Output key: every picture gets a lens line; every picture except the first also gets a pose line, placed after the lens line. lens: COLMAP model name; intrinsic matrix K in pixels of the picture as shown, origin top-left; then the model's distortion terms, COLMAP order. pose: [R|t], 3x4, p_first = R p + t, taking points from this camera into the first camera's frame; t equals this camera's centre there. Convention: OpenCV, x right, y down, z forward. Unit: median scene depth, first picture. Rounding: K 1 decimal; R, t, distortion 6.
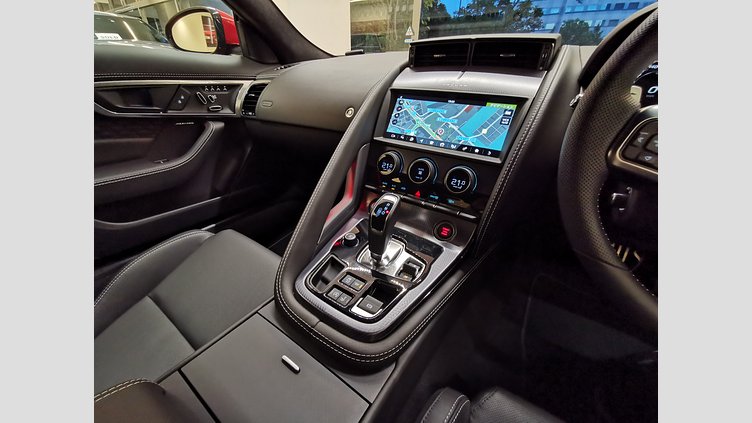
lens RADIAL K [[255.5, 0, 381.0], [0, 255.5, 212.3], [0, 0, 1]] dist [-0.006329, 0.000050]
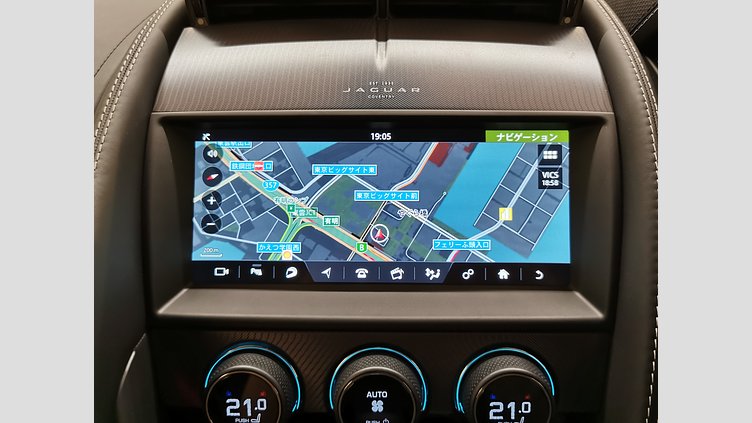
lens RADIAL K [[449.4, 0, 378.4], [0, 449.4, 203.8], [0, 0, 1]] dist [-0.020597, -0.006507]
pose [[0.843496, -0.289303, 0.452568, -0.012136], [0.285494, 0.955162, 0.078482, -0.404827], [-0.454980, 0.063006, 0.888270, 0.504514]]
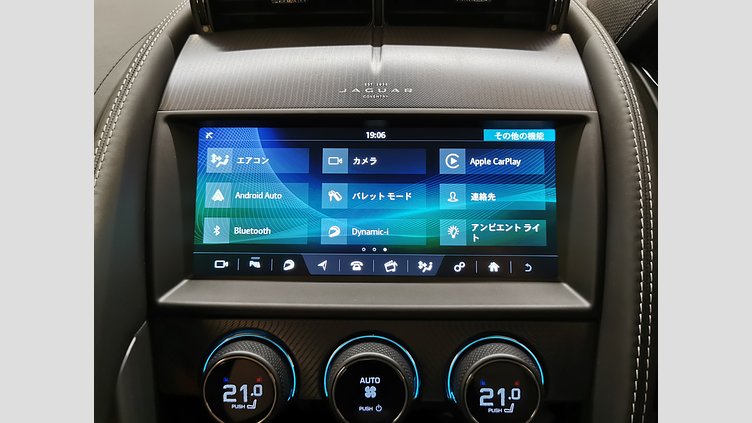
lens RADIAL K [[449.4, 0, 378.0], [0, 449.4, 205.6], [0, 0, 1]] dist [-0.020597, -0.006507]
pose [[0.846073, -0.266716, 0.461544, -0.024540], [0.283568, 0.958350, 0.033990, -0.369417], [-0.451387, 0.102121, 0.886466, 0.483157]]
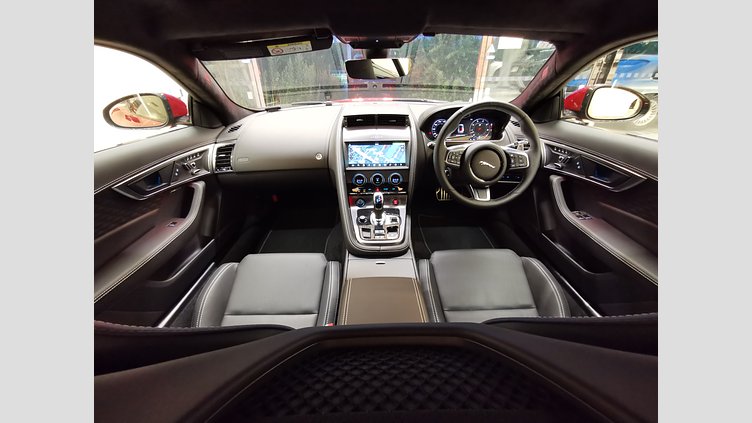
lens RADIAL K [[255.5, 0, 375.7], [0, 255.5, 213.6], [0, 0, 1]] dist [-0.006329, 0.000050]
pose [[0.819292, -0.317628, 0.477360, -0.948350], [0.308406, 0.945972, 0.100118, -0.104683], [-0.483369, 0.065195, 0.872986, -0.834096]]
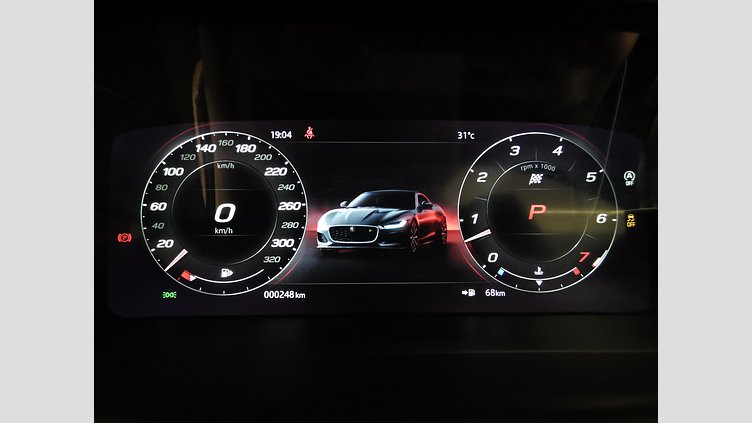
lens RADIAL K [[255.5, 0, 378.5], [0, 255.5, 216.2], [0, 0, 1]] dist [-0.006329, 0.000050]
pose [[0.825762, -0.191803, 0.530404, 0.904317], [0.290073, 0.950921, -0.107733, -0.326320], [-0.483709, 0.242818, 0.840872, 0.550977]]
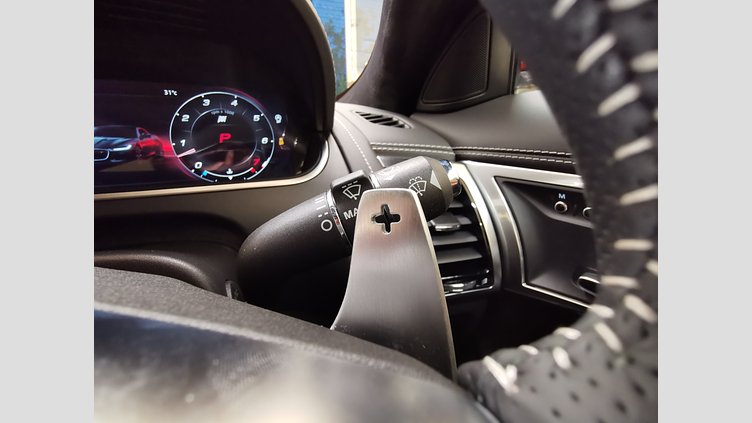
lens RADIAL K [[255.5, 0, 370.4], [0, 255.5, 209.6], [0, 0, 1]] dist [-0.006329, 0.000050]
pose [[0.548224, -0.295662, 0.782326, 0.927137], [0.414274, 0.908603, 0.053079, -0.086400], [-0.726517, 0.294998, 0.620604, 0.221308]]
